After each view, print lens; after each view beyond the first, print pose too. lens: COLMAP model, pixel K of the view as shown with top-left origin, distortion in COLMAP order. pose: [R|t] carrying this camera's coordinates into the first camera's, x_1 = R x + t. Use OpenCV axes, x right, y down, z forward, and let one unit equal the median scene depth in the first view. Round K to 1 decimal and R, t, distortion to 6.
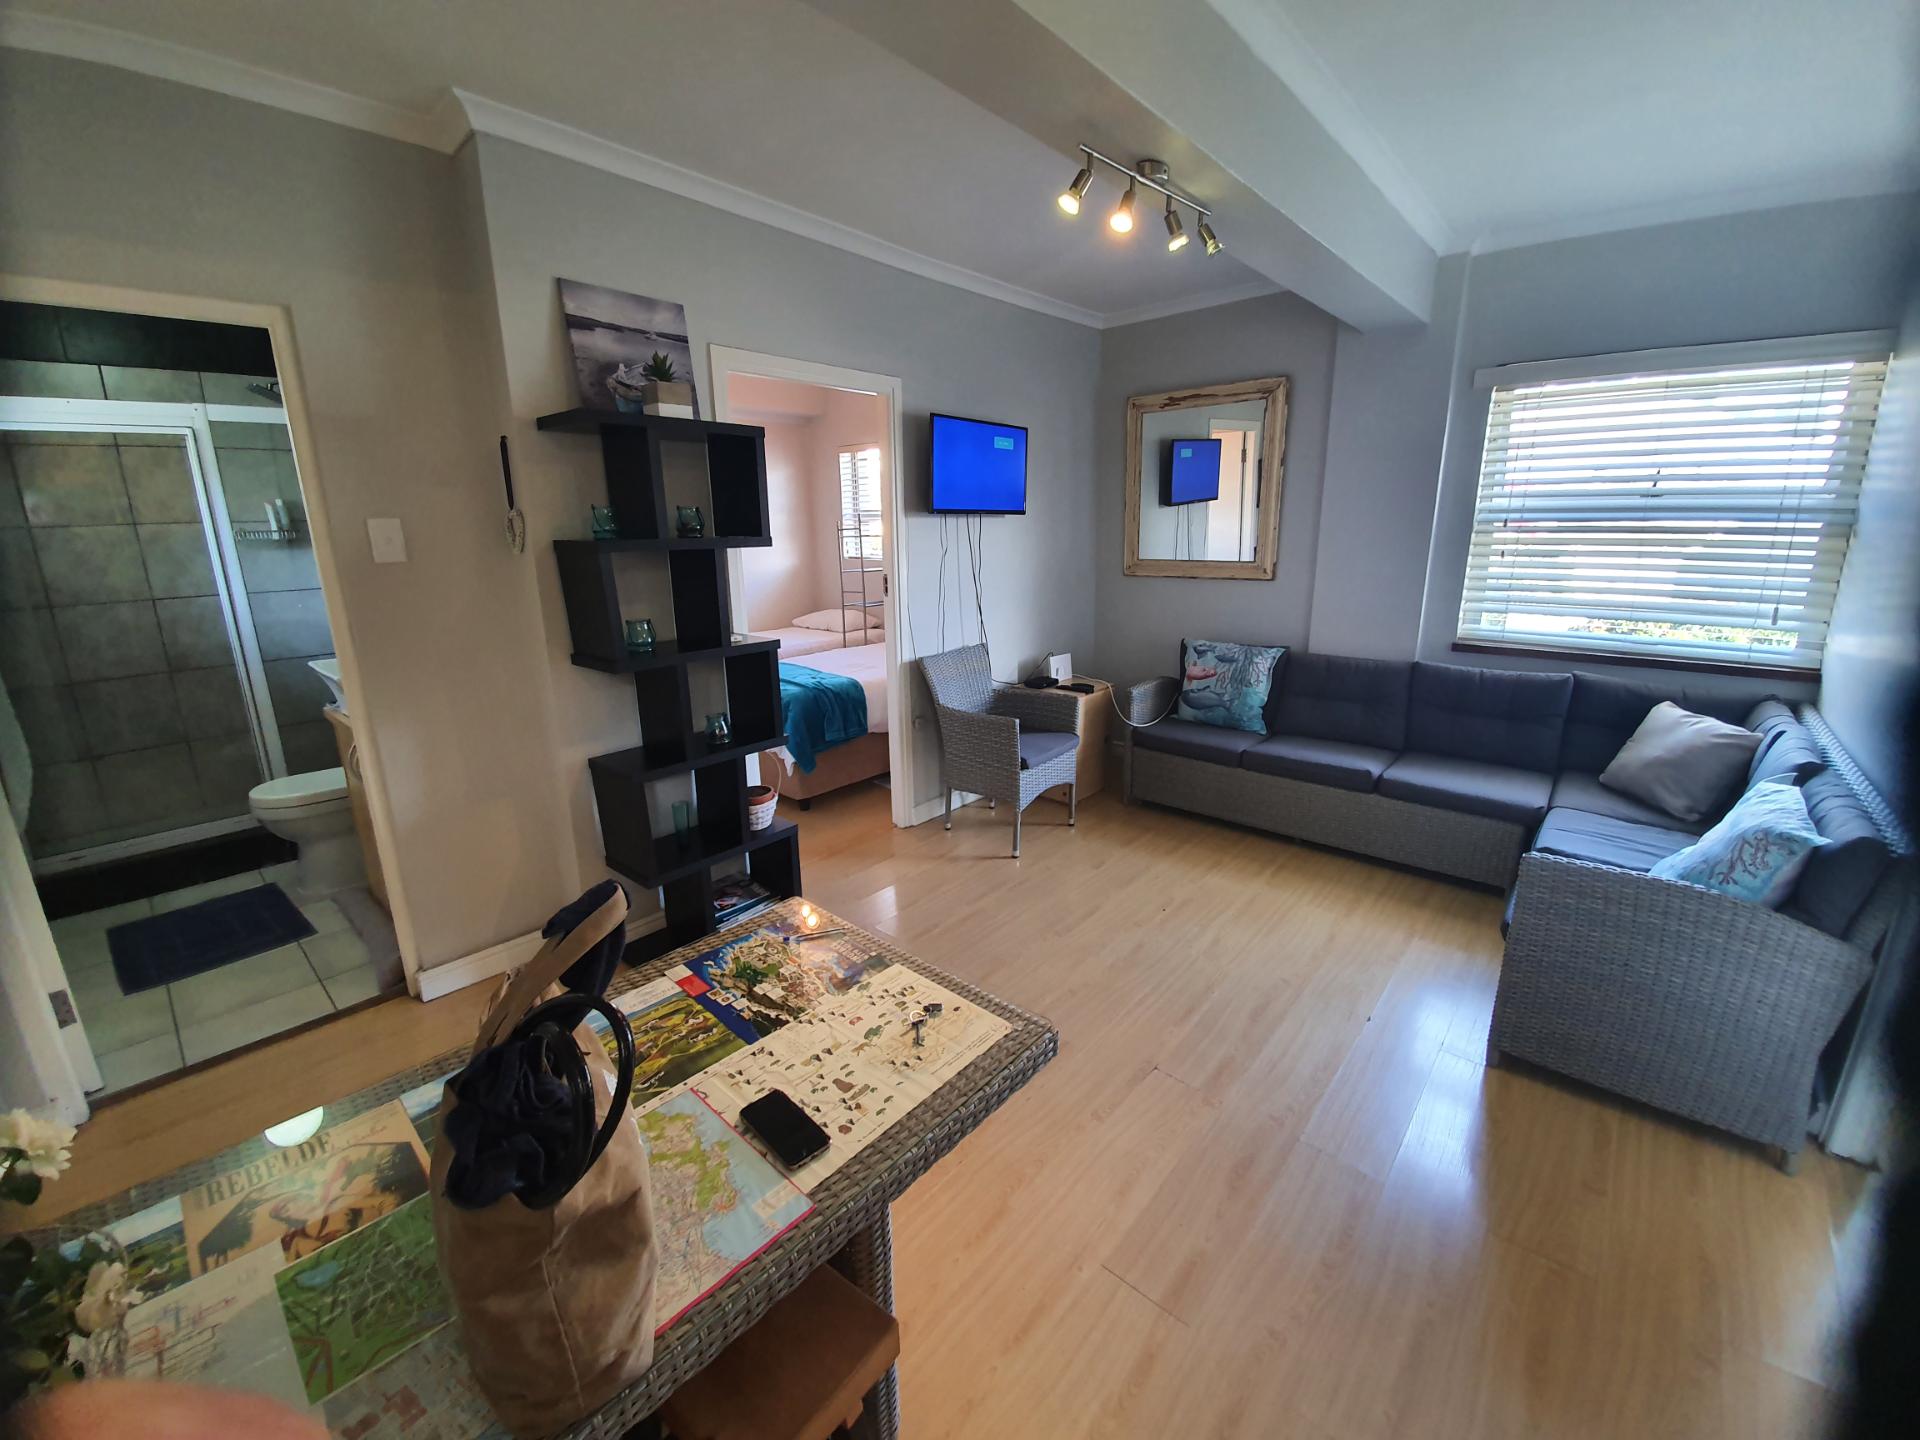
lens RADIAL K [[762.6, 0, 955.7], [0, 762.6, 710.8], [0, 0, 1]] dist [0.010008, -0.018158]
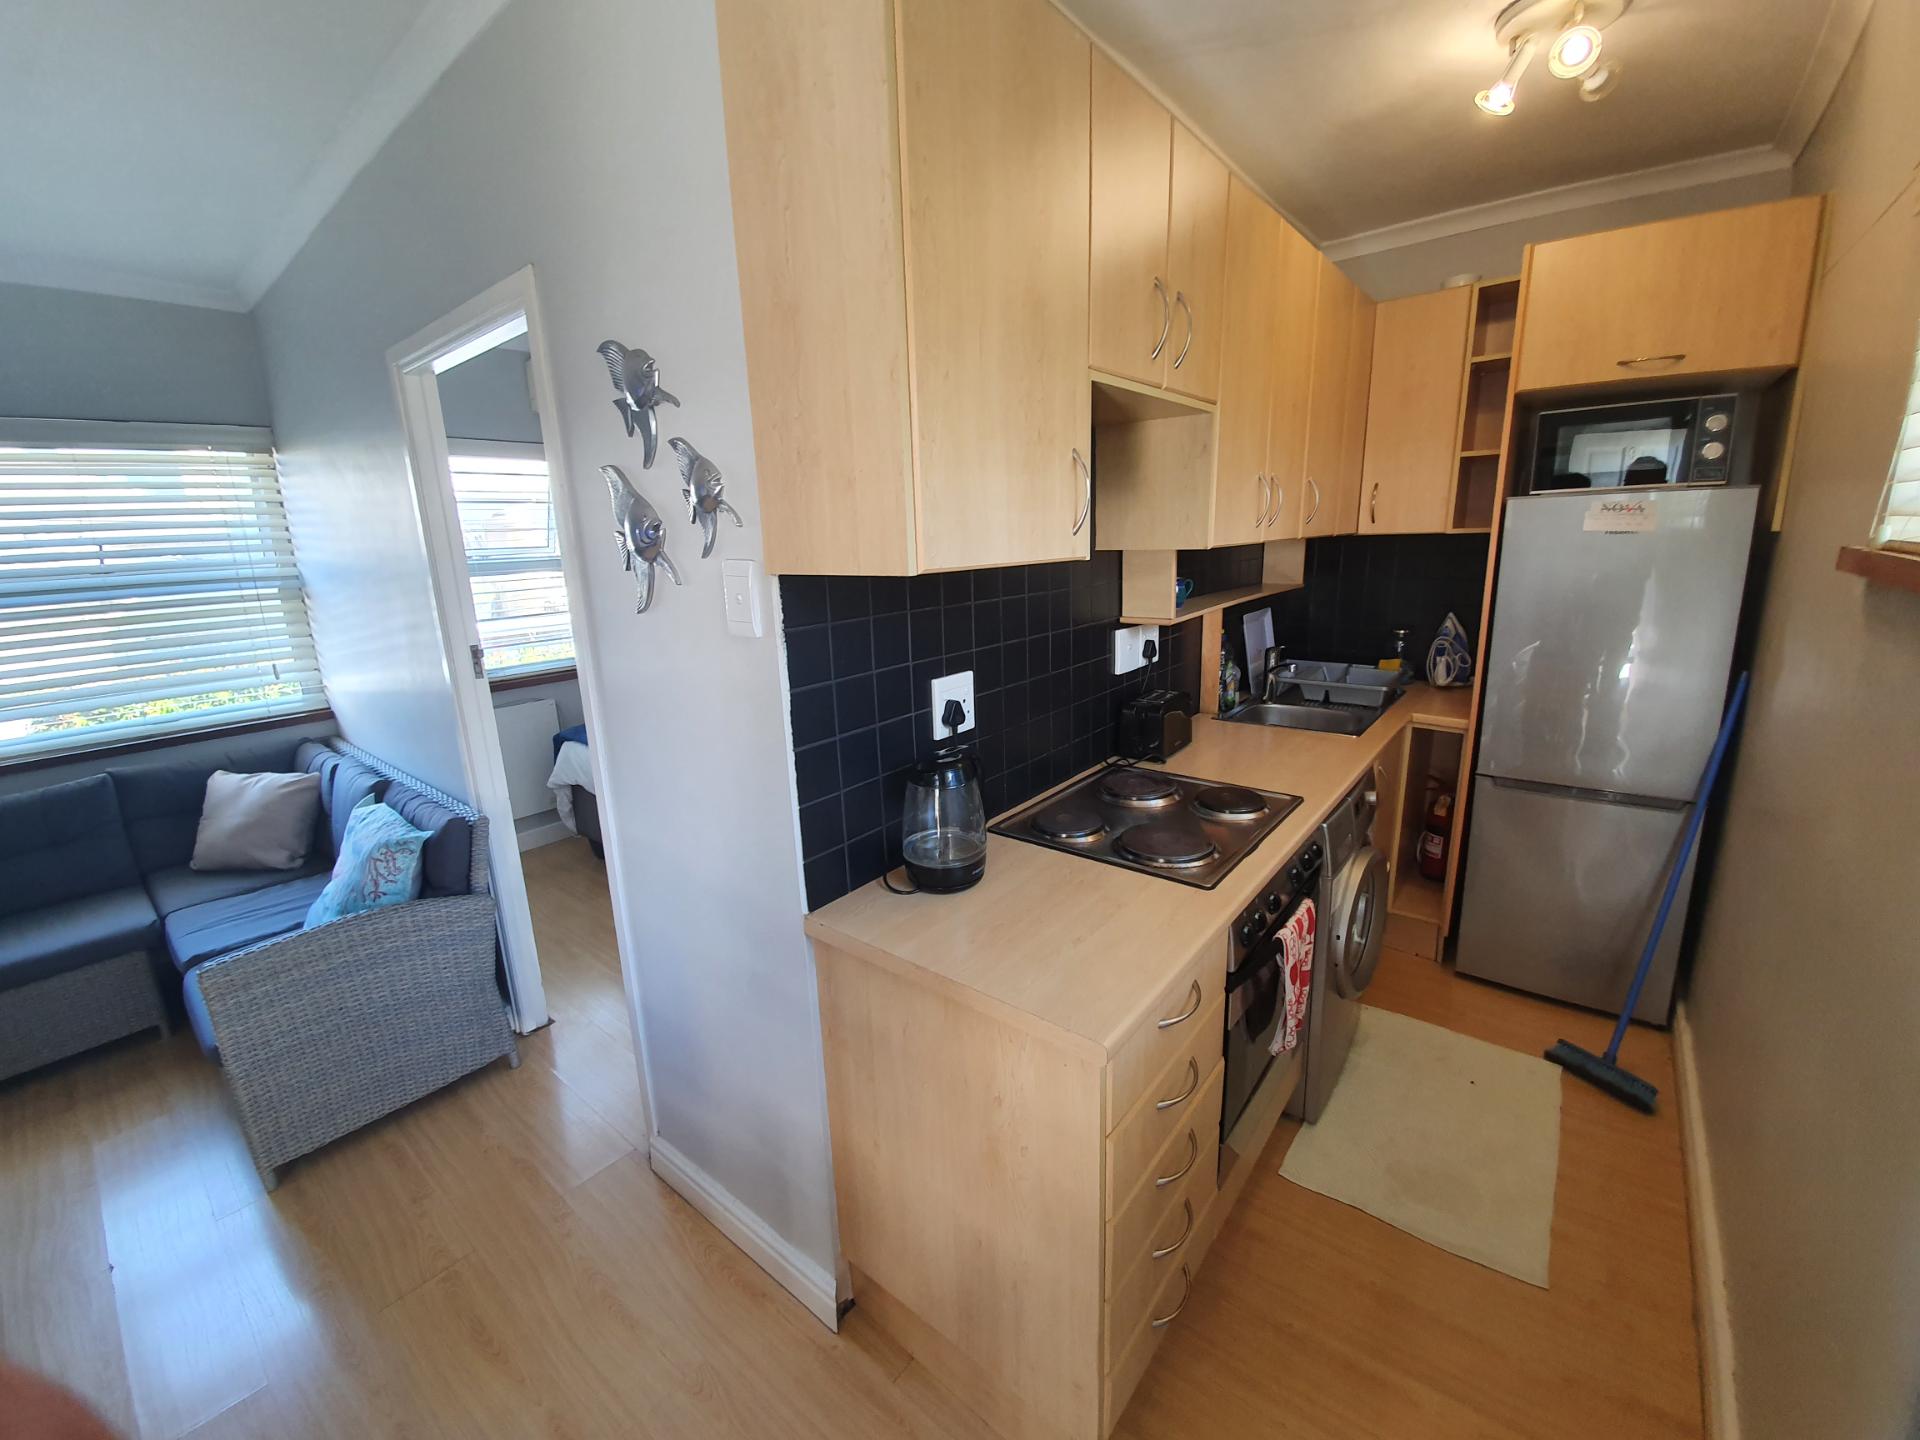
lens RADIAL K [[766.2, 0, 958.6], [0, 766.2, 714.5], [0, 0, 1]] dist [0.011110, -0.017668]
pose [[-0.052292, -0.212829, 0.975689, -0.097483], [0.274538, 0.936316, 0.218954, -0.039423], [-0.960153, 0.279313, 0.009468, 0.028497]]
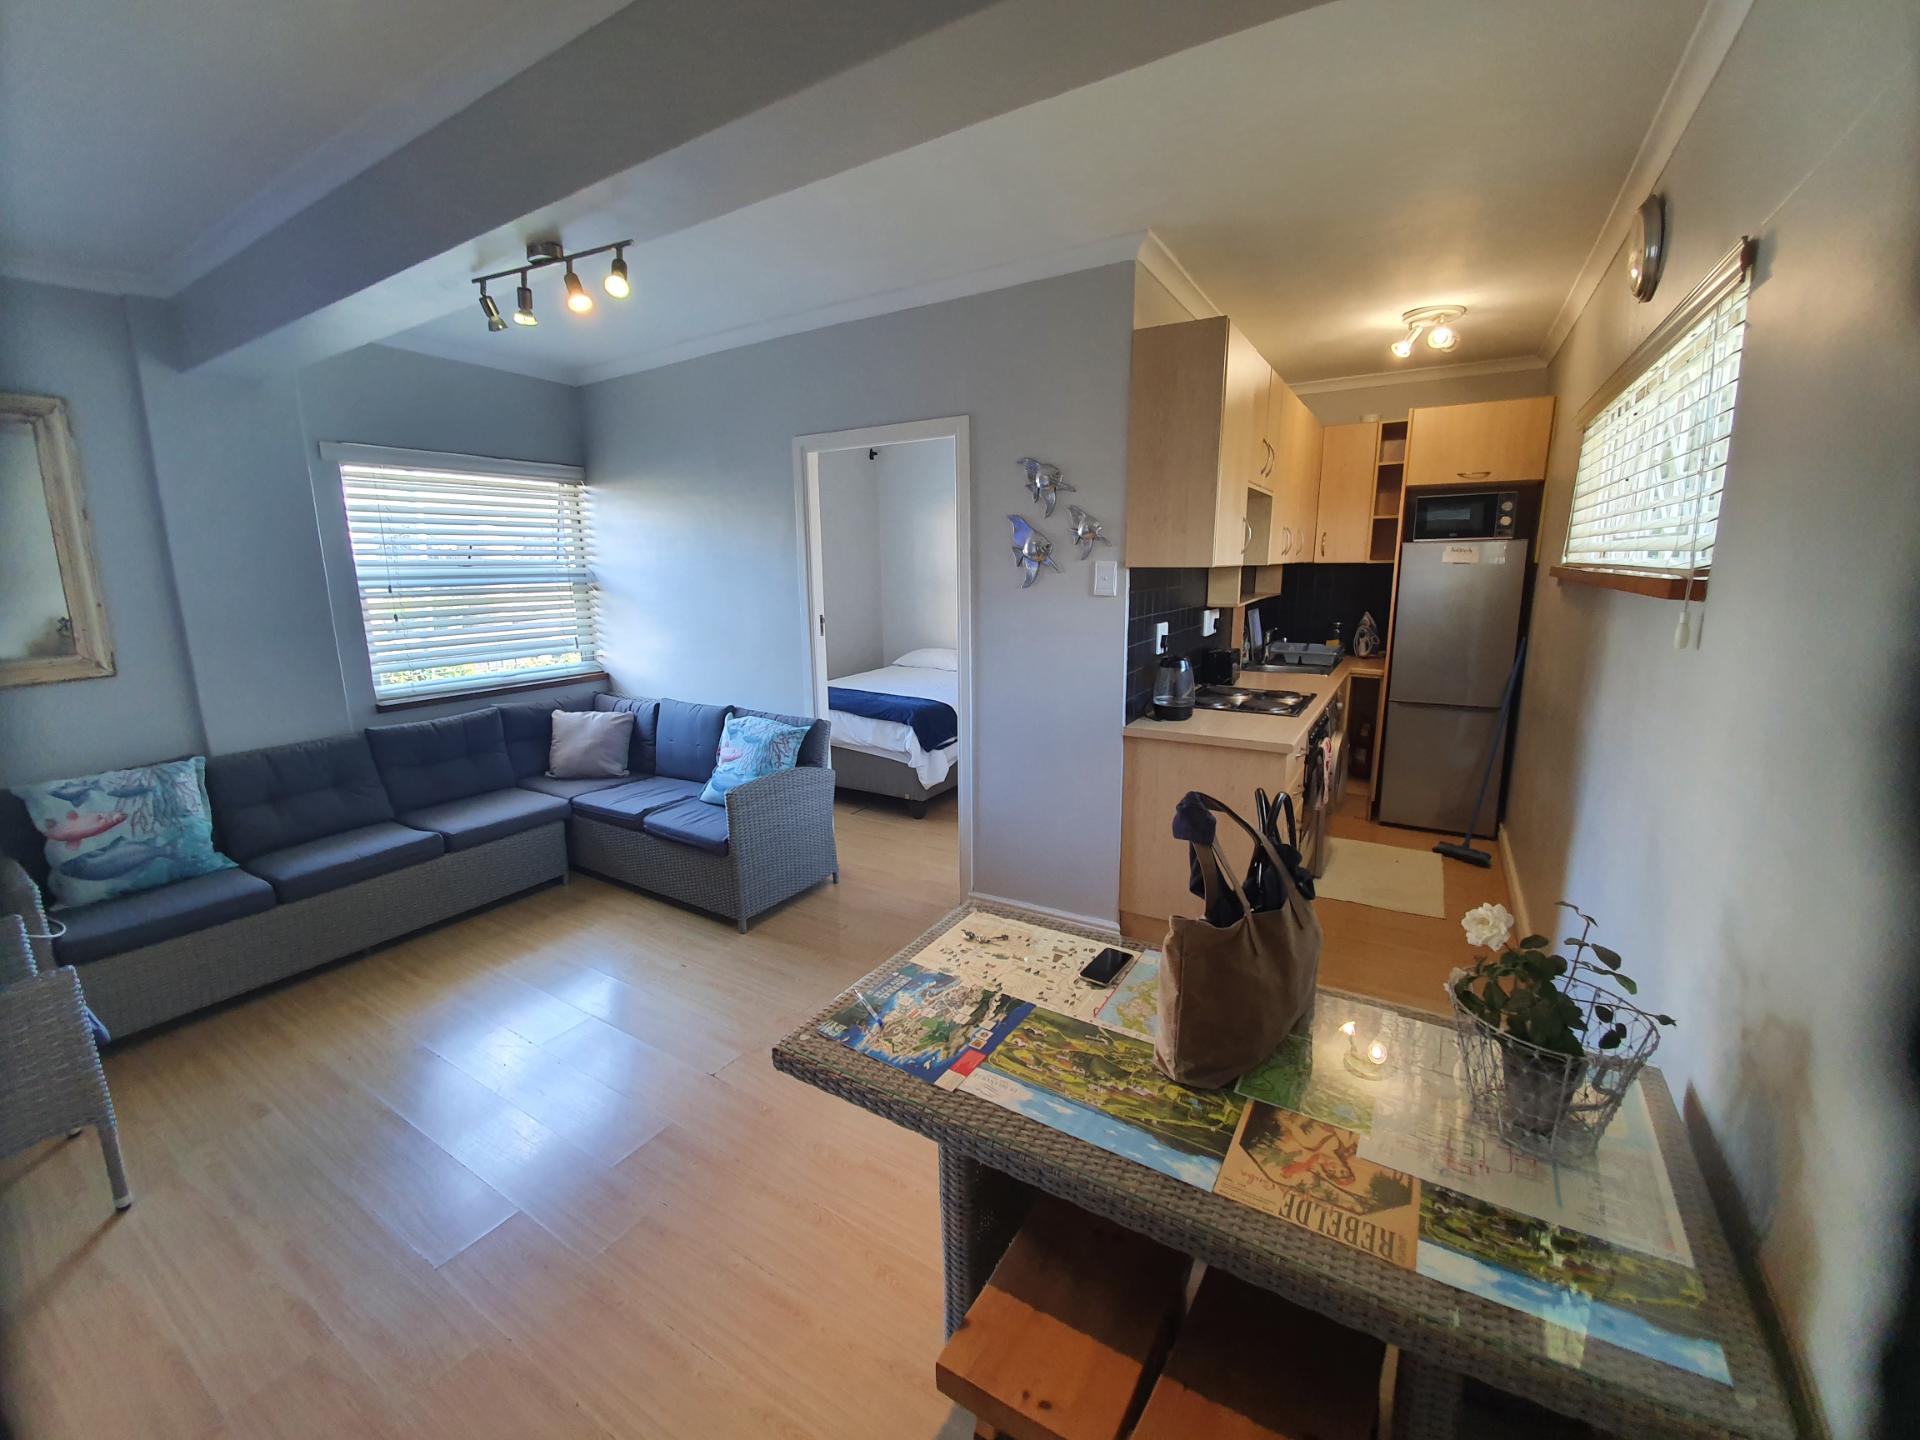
lens RADIAL K [[762.6, 0, 955.7], [0, 762.6, 710.8], [0, 0, 1]] dist [0.010008, -0.018158]
pose [[-0.179563, -0.170975, 0.968775, -0.652521], [0.249060, 0.944796, 0.212906, -0.147797], [-0.951696, 0.279513, -0.127068, 0.549559]]
